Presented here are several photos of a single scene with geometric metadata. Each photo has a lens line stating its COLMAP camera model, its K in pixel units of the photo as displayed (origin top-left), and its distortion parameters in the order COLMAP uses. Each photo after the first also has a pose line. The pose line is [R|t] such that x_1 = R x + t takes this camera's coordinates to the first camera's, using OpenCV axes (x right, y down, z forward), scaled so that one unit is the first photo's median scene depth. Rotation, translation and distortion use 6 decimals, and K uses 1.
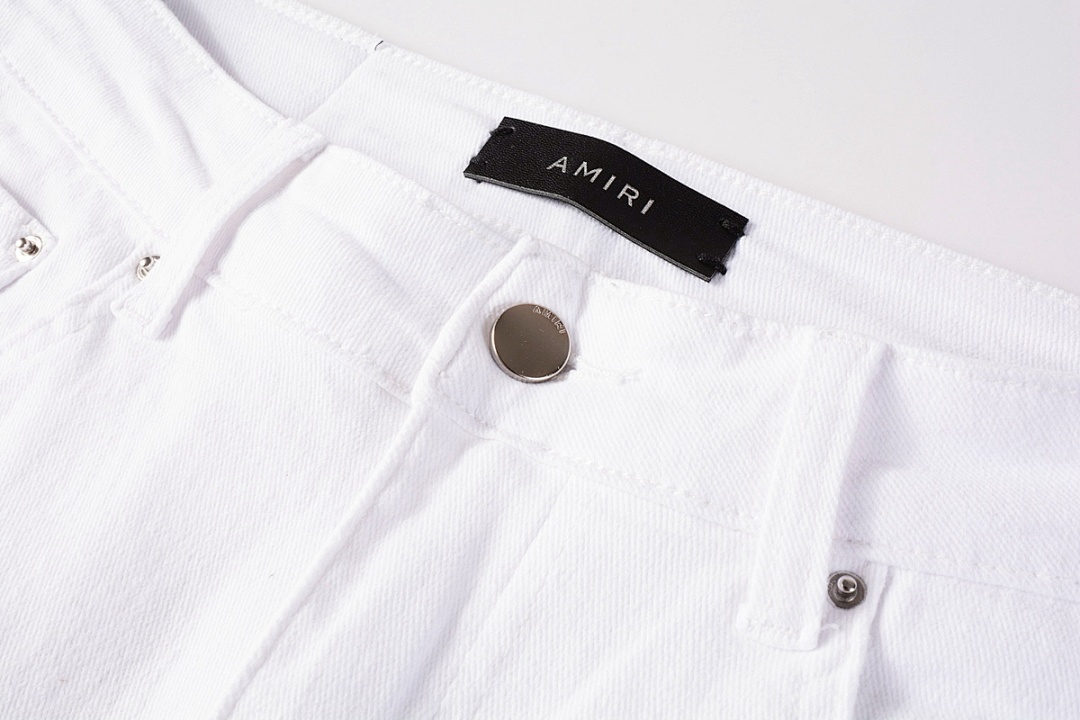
lens RADIAL K [[1148.0, 0, 539.4], [0, 1148.0, 360.8], [0, 0, 1]] dist [0.012217, 0.000000]
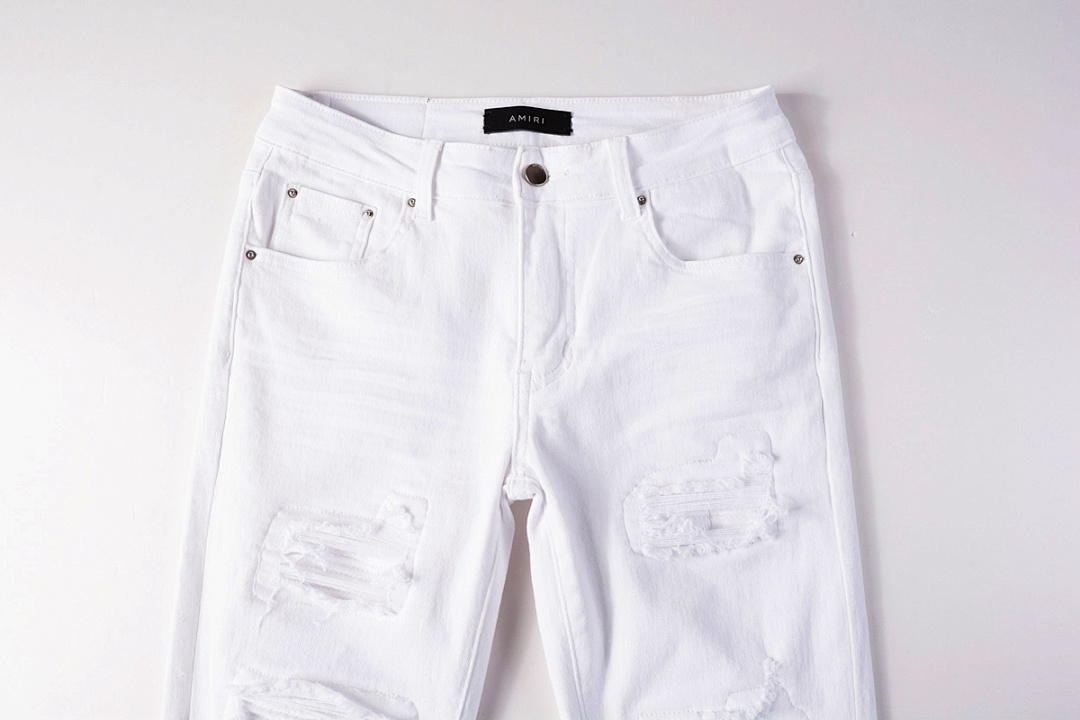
lens RADIAL K [[812.3, 0, 540.7], [0, 812.3, 359.5], [0, 0, 1]] dist [-0.012543, -0.000292]
pose [[0.880125, -0.456164, 0.131507, -0.568187], [0.398342, 0.860287, 0.318167, -0.308823], [-0.258270, -0.227642, 0.938869, -1.440593]]
